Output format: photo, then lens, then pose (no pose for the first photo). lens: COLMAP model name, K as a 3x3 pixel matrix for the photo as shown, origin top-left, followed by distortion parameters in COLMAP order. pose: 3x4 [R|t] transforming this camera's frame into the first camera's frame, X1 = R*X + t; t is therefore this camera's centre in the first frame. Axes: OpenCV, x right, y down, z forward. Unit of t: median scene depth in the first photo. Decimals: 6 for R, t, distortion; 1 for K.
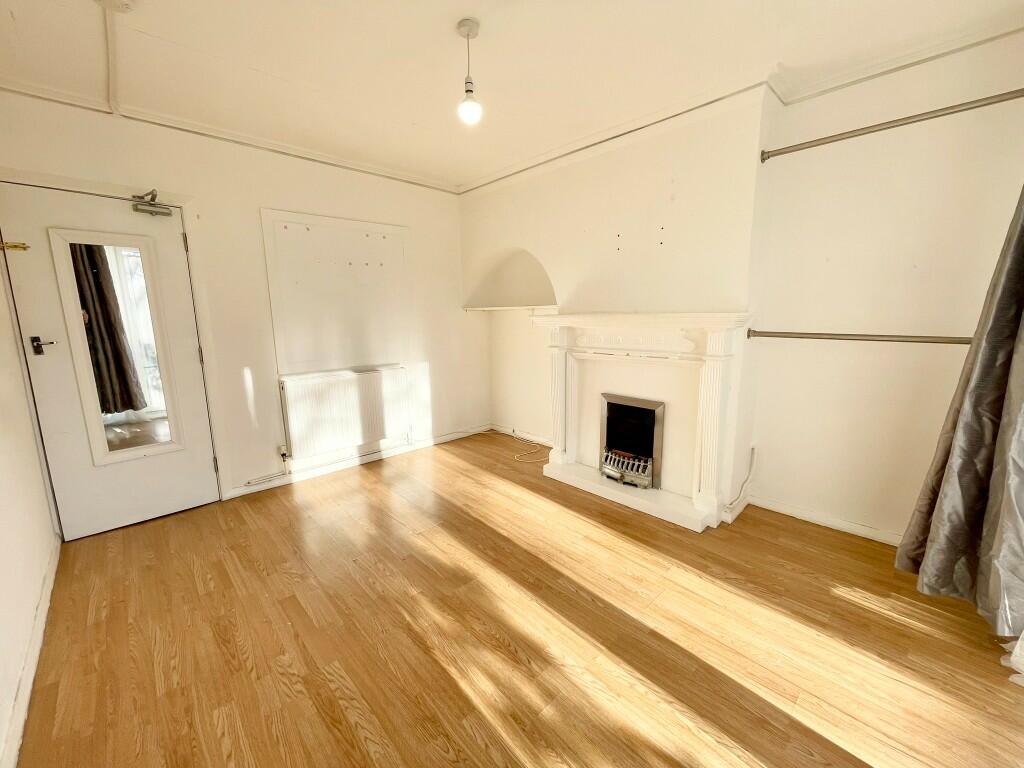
lens RADIAL K [[414.9, 0, 513.0], [0, 414.9, 385.3], [0, 0, 1]] dist [-0.003427, 0.000344]
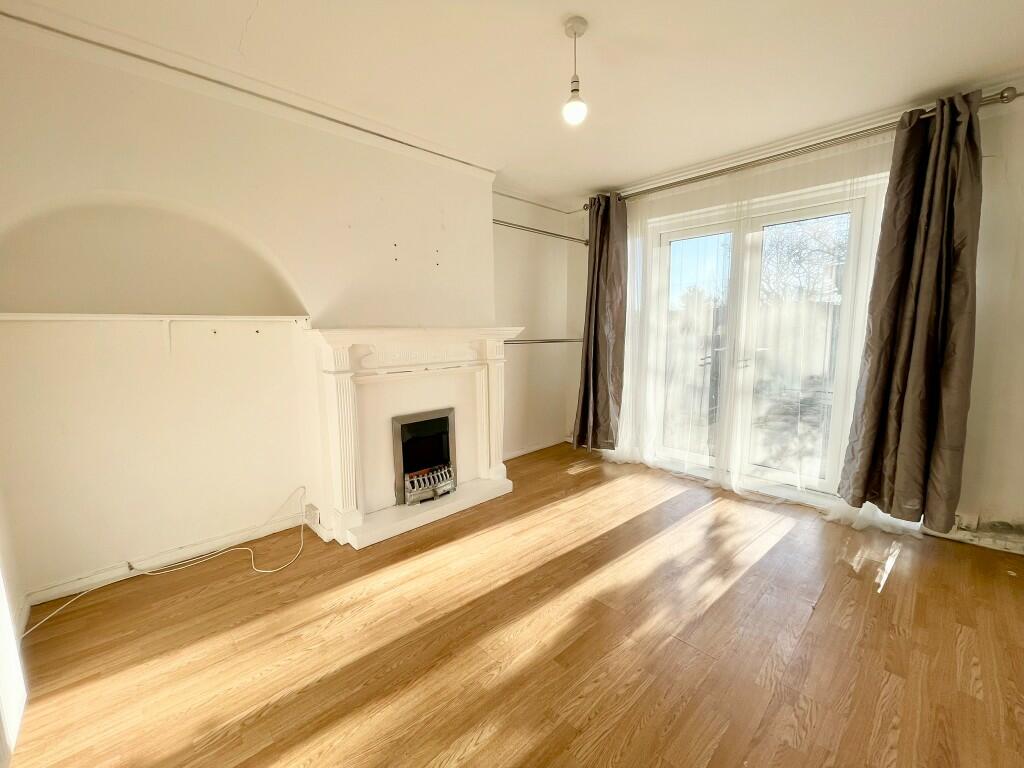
lens RADIAL K [[414.9, 0, 513.0], [0, 414.9, 385.3], [0, 0, 1]] dist [-0.003427, 0.000344]
pose [[-0.003482, -0.121024, 0.992643, -0.793228], [0.182643, 0.975875, 0.119621, -0.129695], [-0.983173, 0.181716, 0.018707, 0.869551]]
